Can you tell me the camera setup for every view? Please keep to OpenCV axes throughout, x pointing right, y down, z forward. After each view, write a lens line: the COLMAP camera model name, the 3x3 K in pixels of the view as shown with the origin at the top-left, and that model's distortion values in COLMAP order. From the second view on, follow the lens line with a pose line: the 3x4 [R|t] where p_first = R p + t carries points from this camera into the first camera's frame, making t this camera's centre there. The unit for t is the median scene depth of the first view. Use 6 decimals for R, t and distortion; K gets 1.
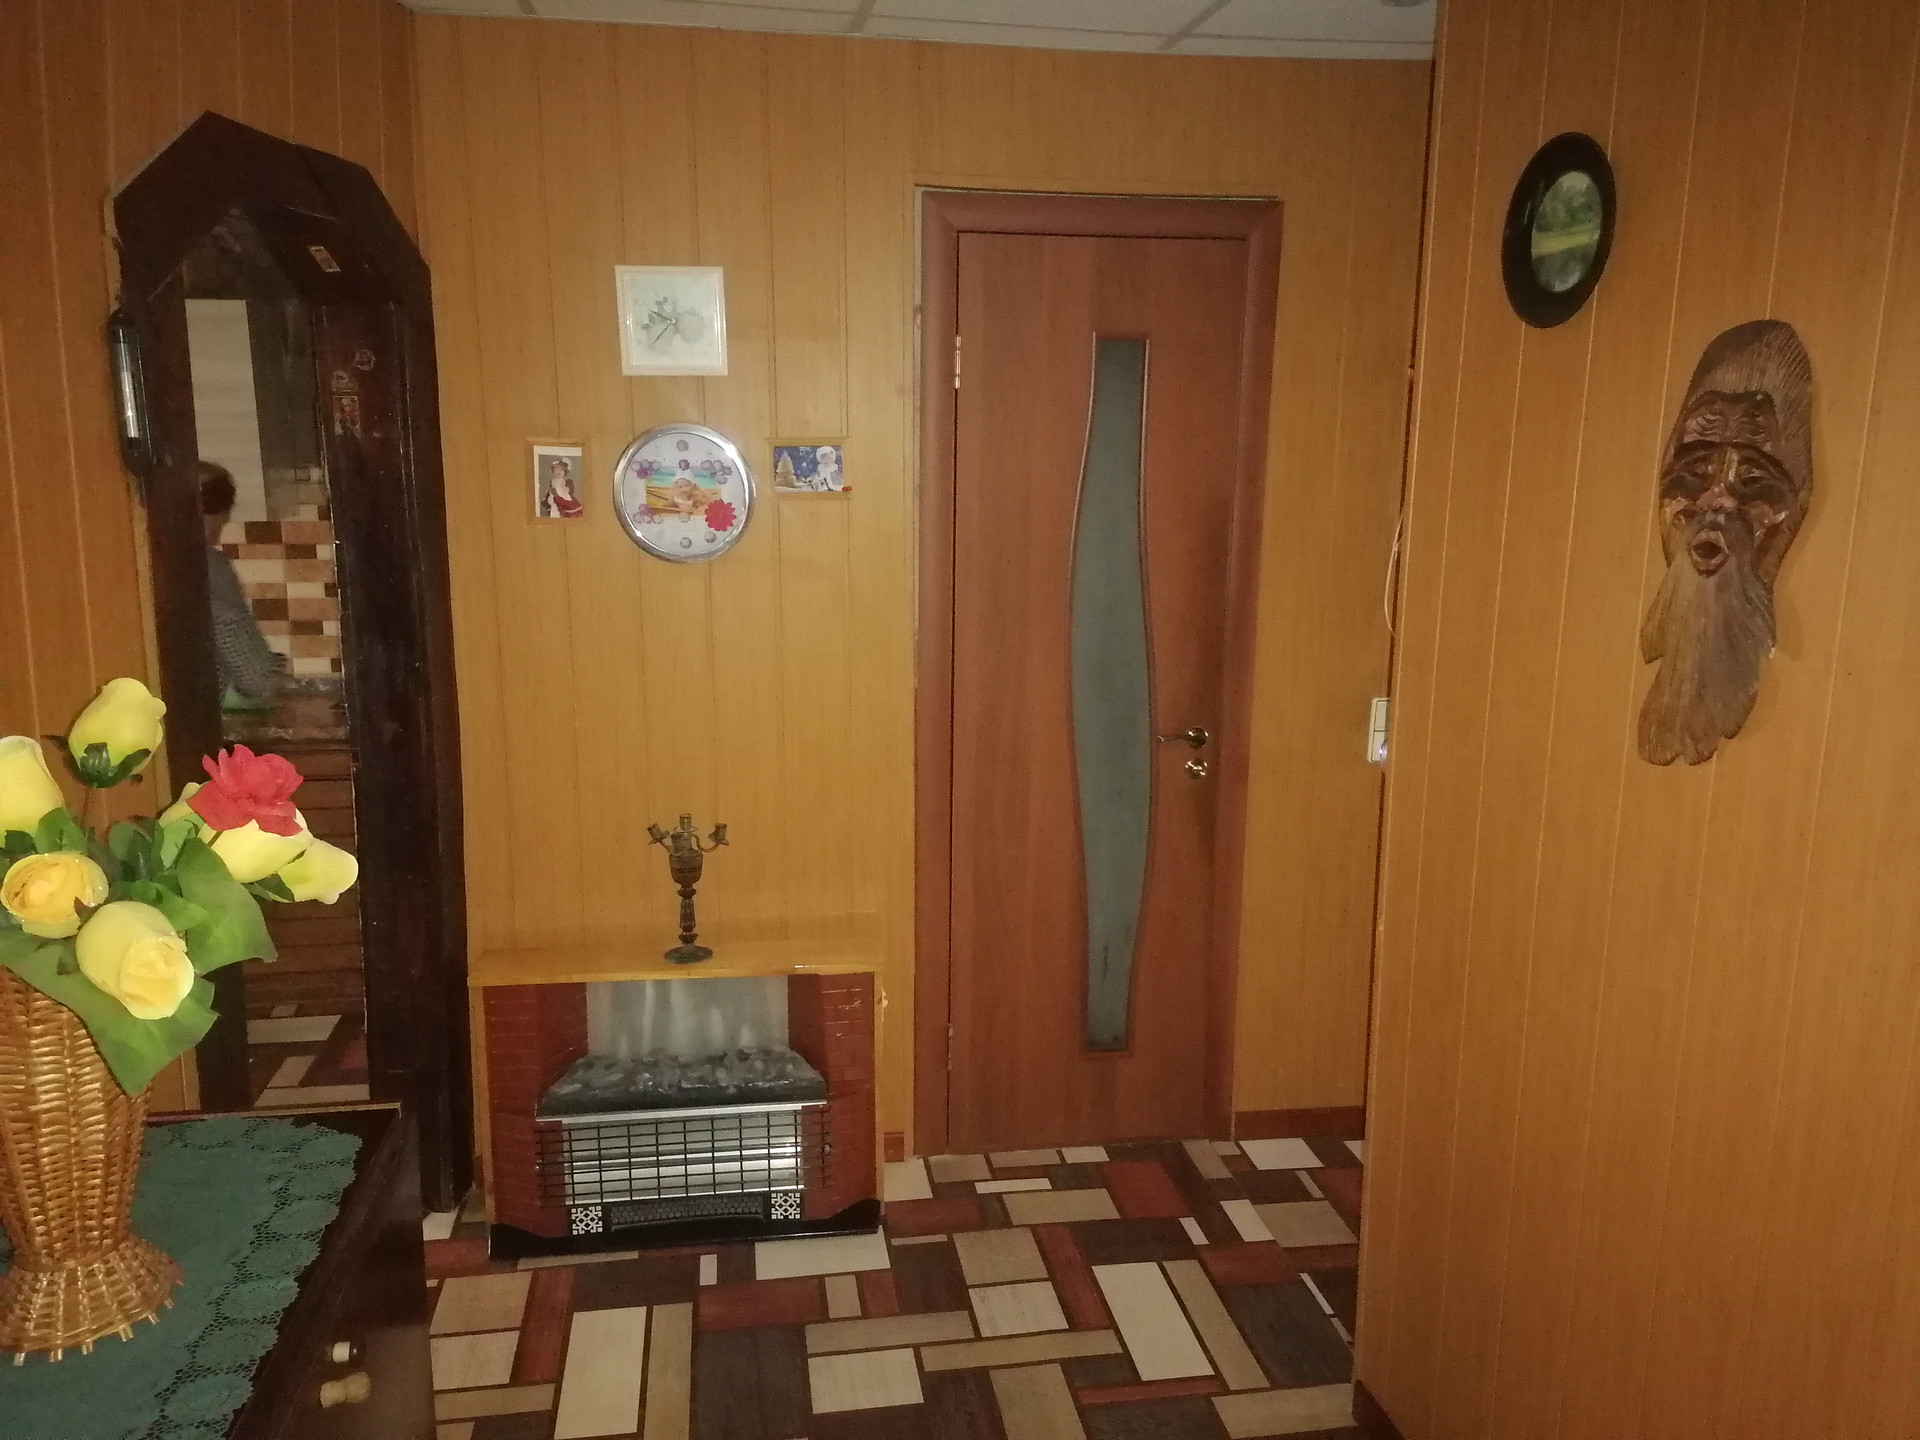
lens RADIAL K [[1457.2, 0, 960.0], [0, 1457.2, 720.0], [0, 0, 1]] dist [0.098606, -0.122441]
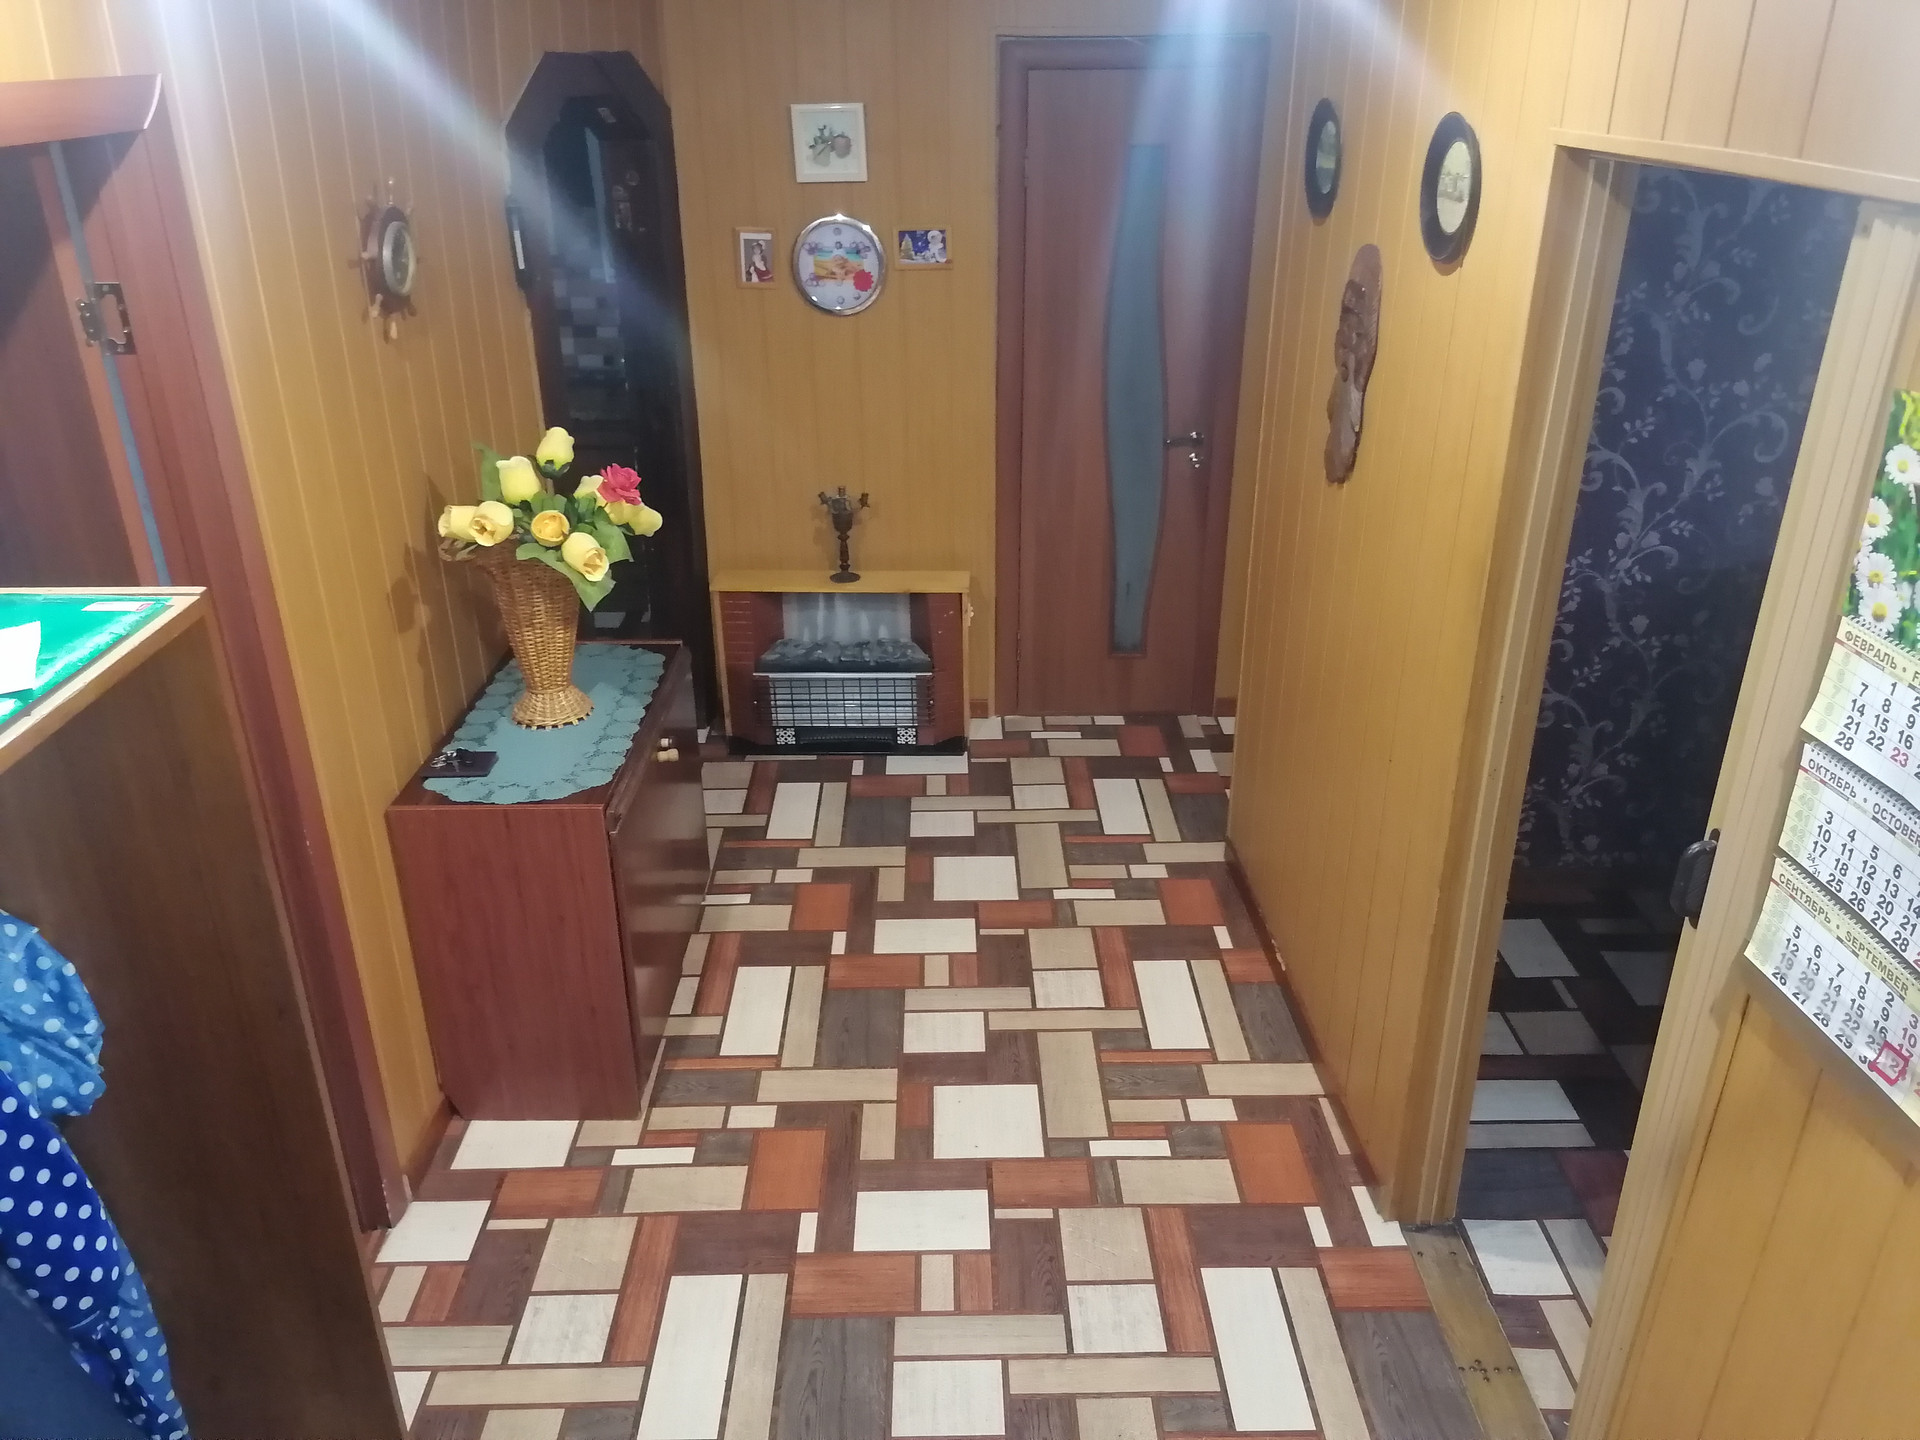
lens RADIAL K [[1457.2, 0, 960.0], [0, 1457.2, 720.0], [0, 0, 1]] dist [0.098606, -0.122441]
pose [[0.989185, 0.046401, -0.139143, 0.160387], [-0.012301, 0.971544, 0.236539, -0.062029], [0.146159, -0.232269, 0.961607, -0.514821]]
